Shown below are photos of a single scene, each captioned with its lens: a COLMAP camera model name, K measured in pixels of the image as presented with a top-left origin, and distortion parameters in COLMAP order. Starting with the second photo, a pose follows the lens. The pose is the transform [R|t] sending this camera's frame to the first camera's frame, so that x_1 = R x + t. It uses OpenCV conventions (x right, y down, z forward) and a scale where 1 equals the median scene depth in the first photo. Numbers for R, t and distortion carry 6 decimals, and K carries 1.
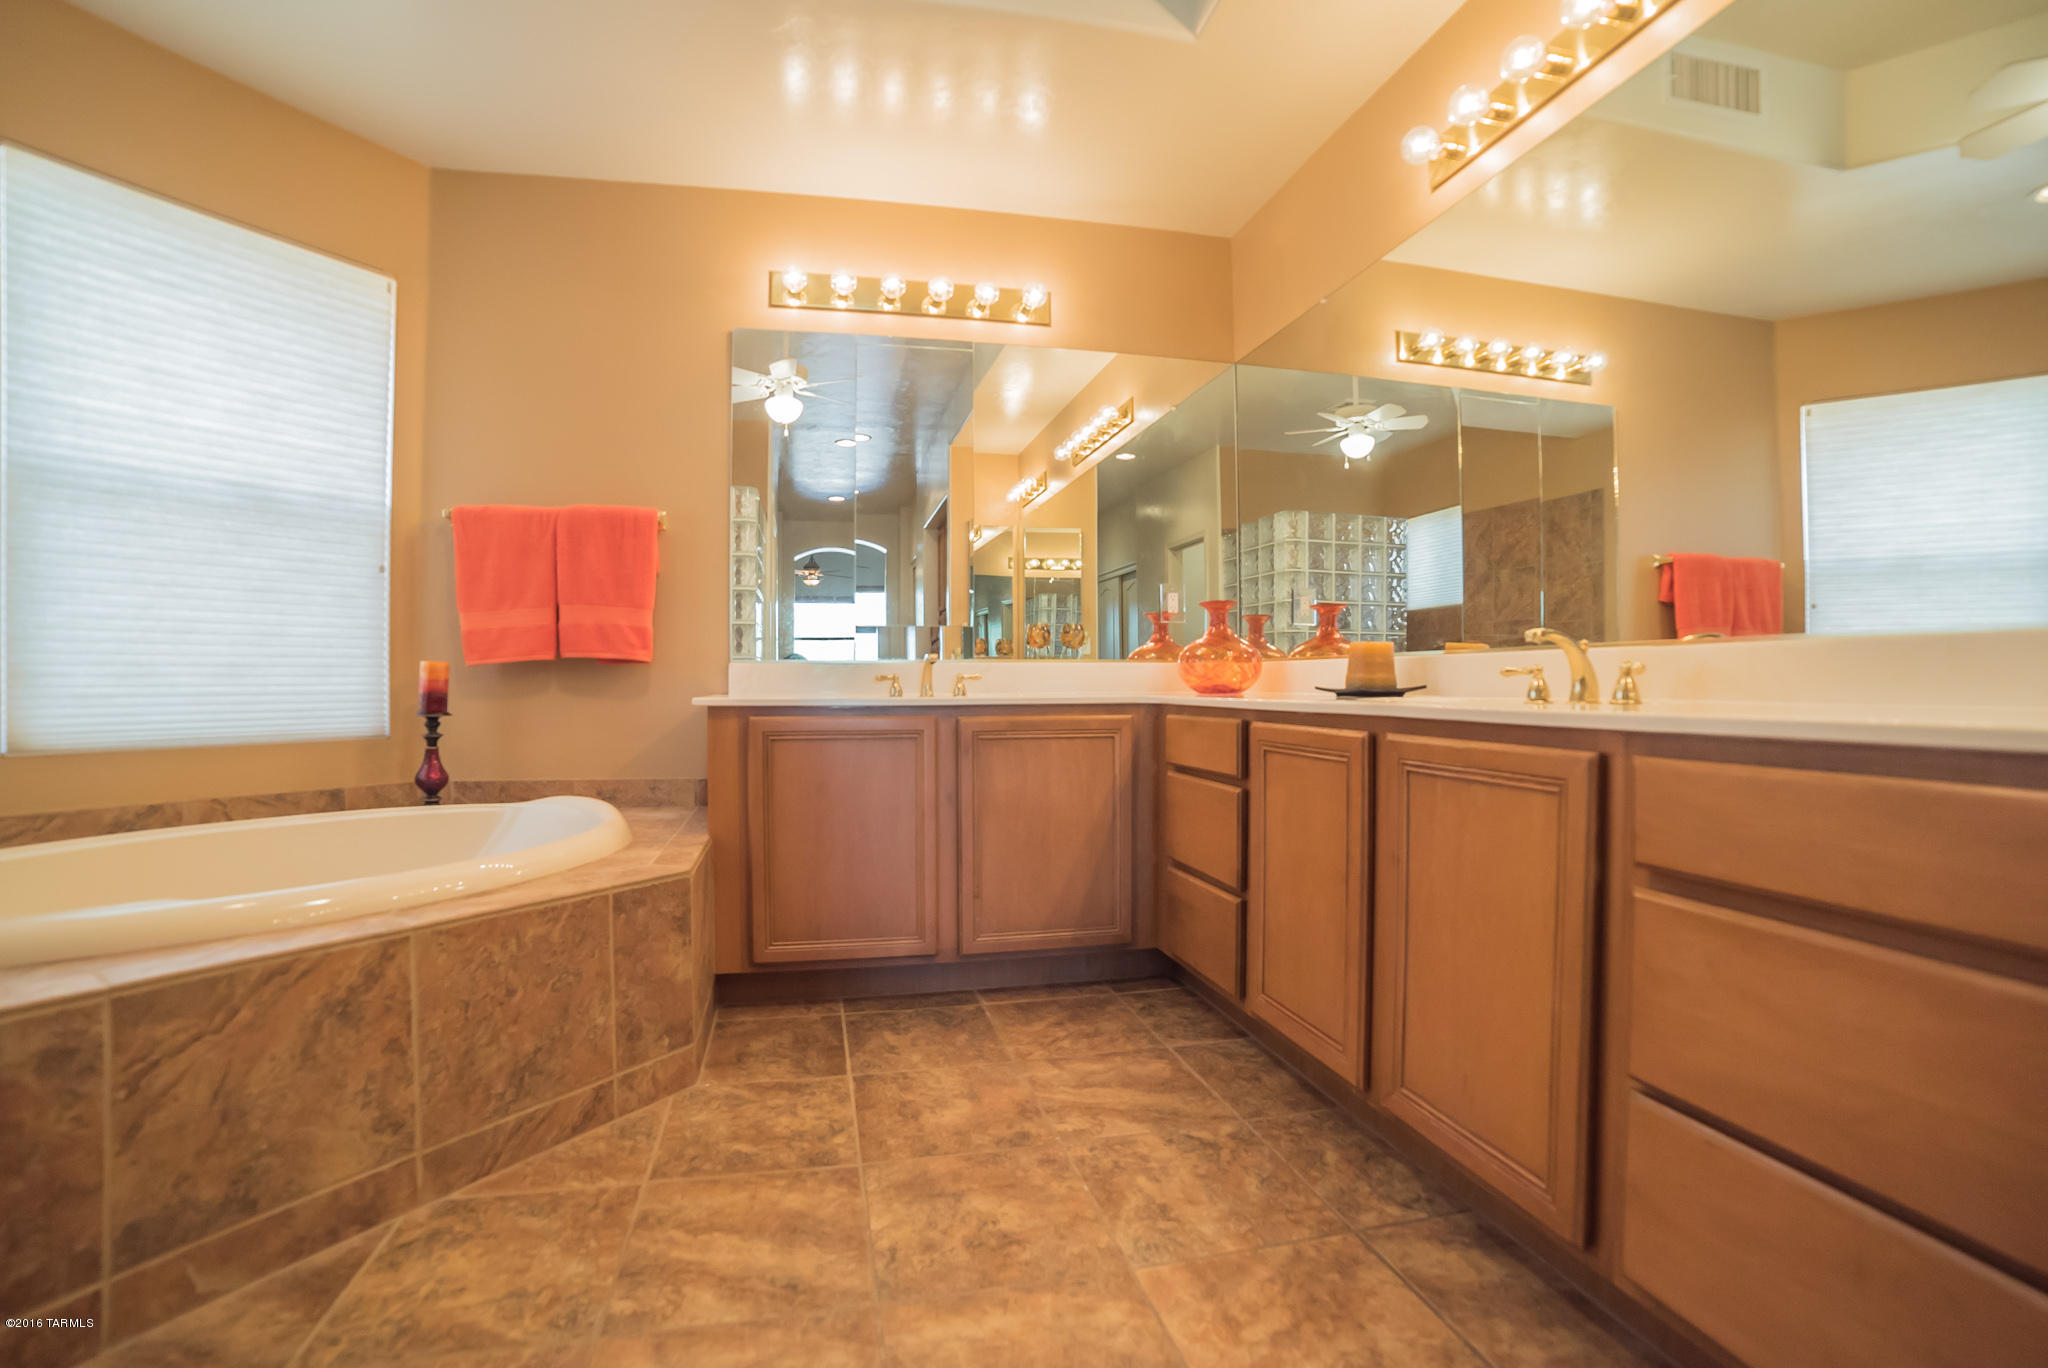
lens RADIAL K [[875.8, 0, 1019.9], [0, 875.8, 682.8], [0, 0, 1]] dist [-0.104629, 0.036674]
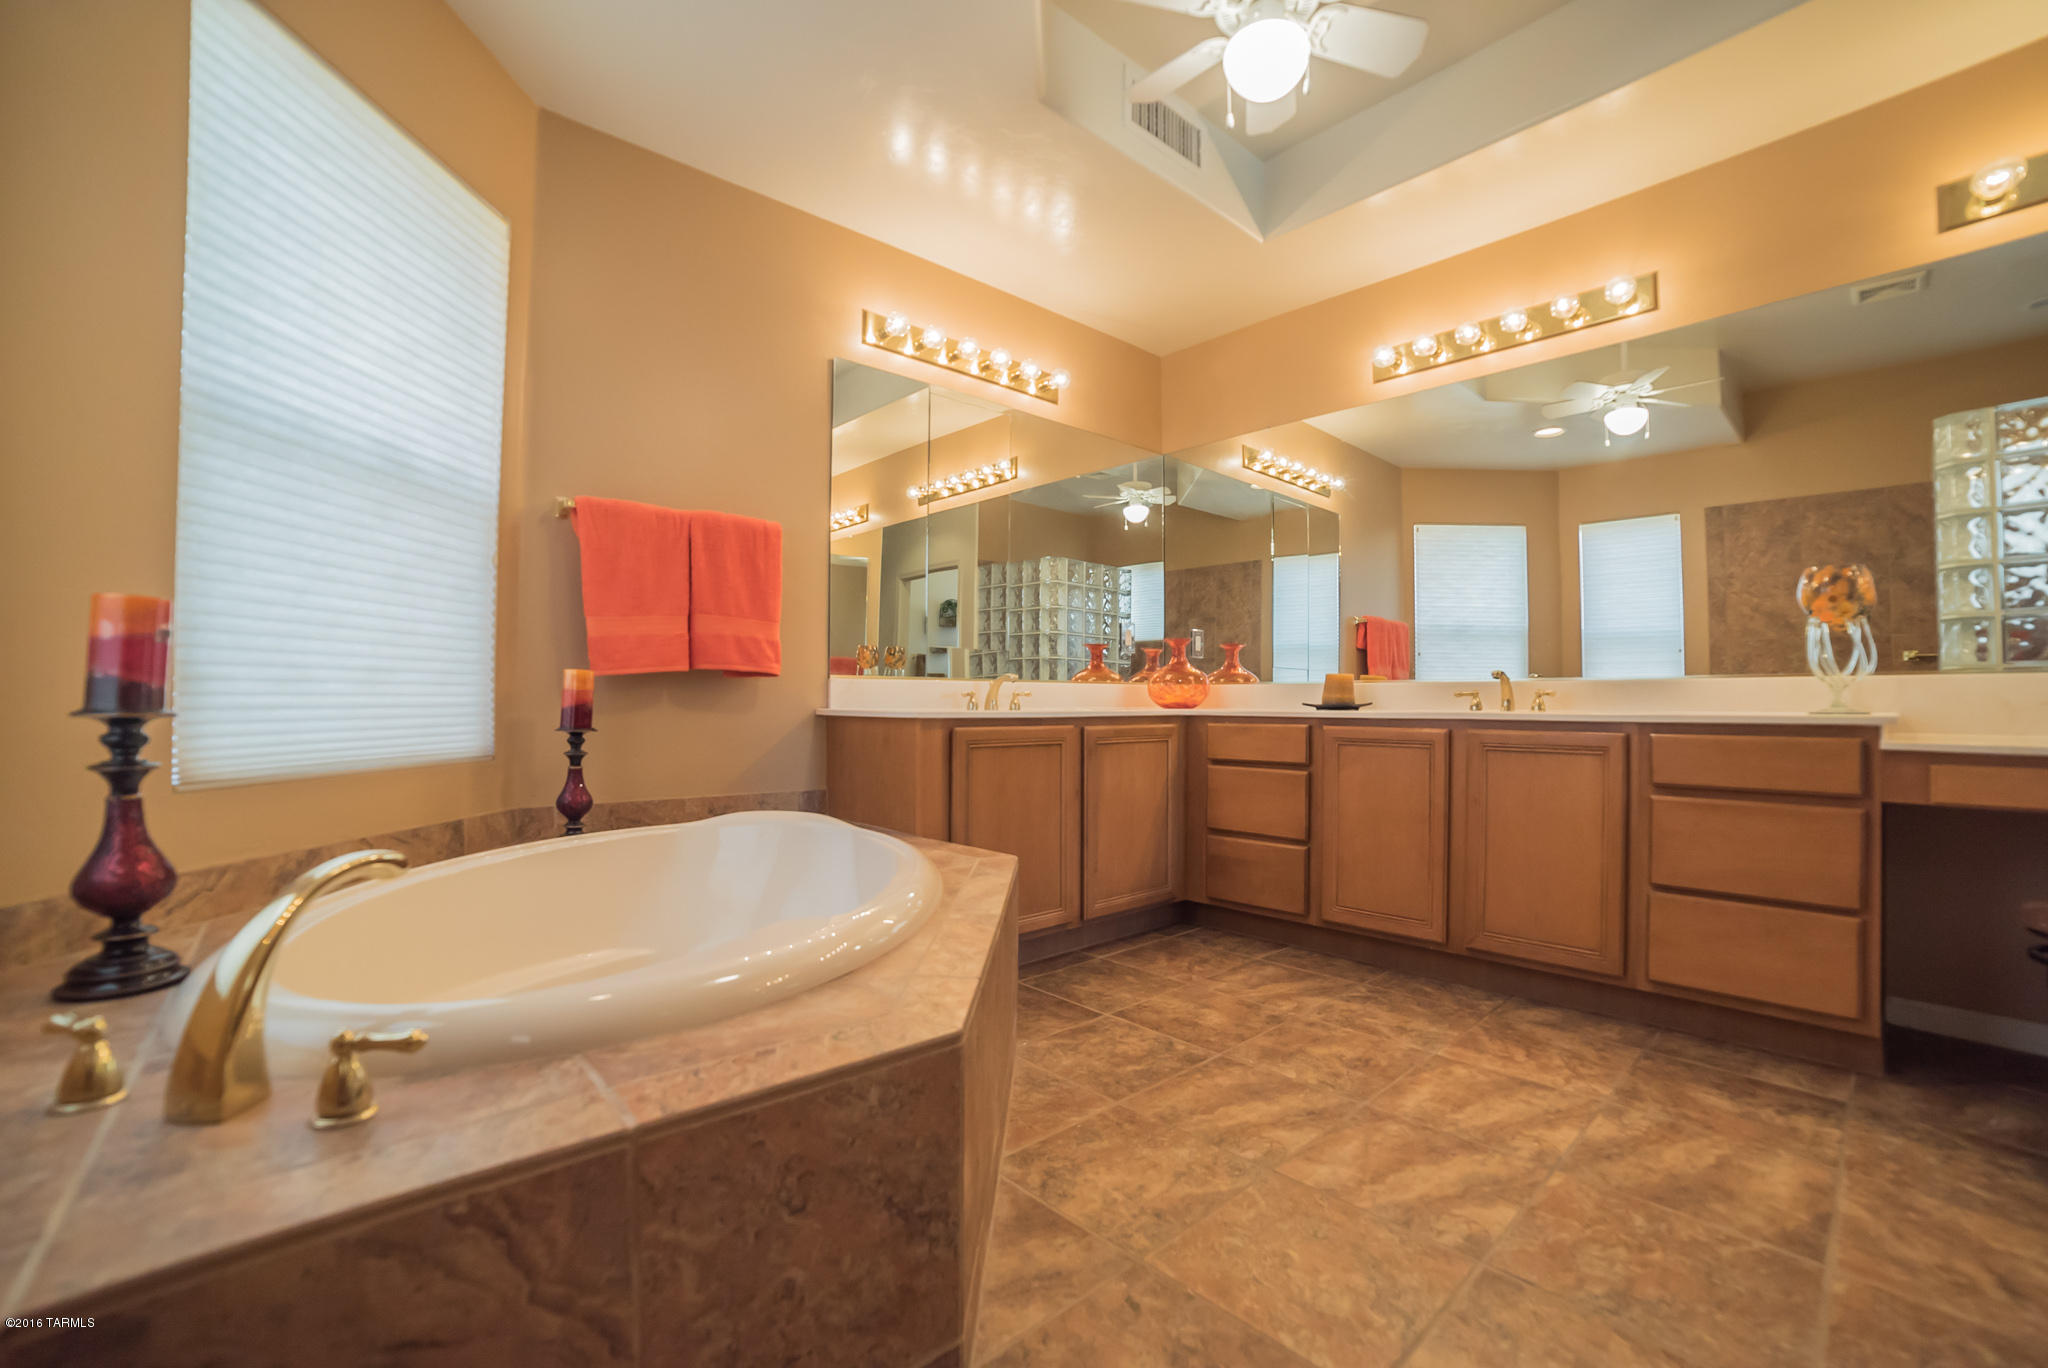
lens RADIAL K [[867.0, 0, 1008.4], [0, 867.0, 684.7], [0, 0, 1]] dist [-0.101557, 0.035738]
pose [[0.862170, 0.015410, 0.506385, -0.937353], [-0.005954, 0.999776, -0.020286, 0.006780], [-0.506584, 0.014475, 0.862069, -0.001580]]
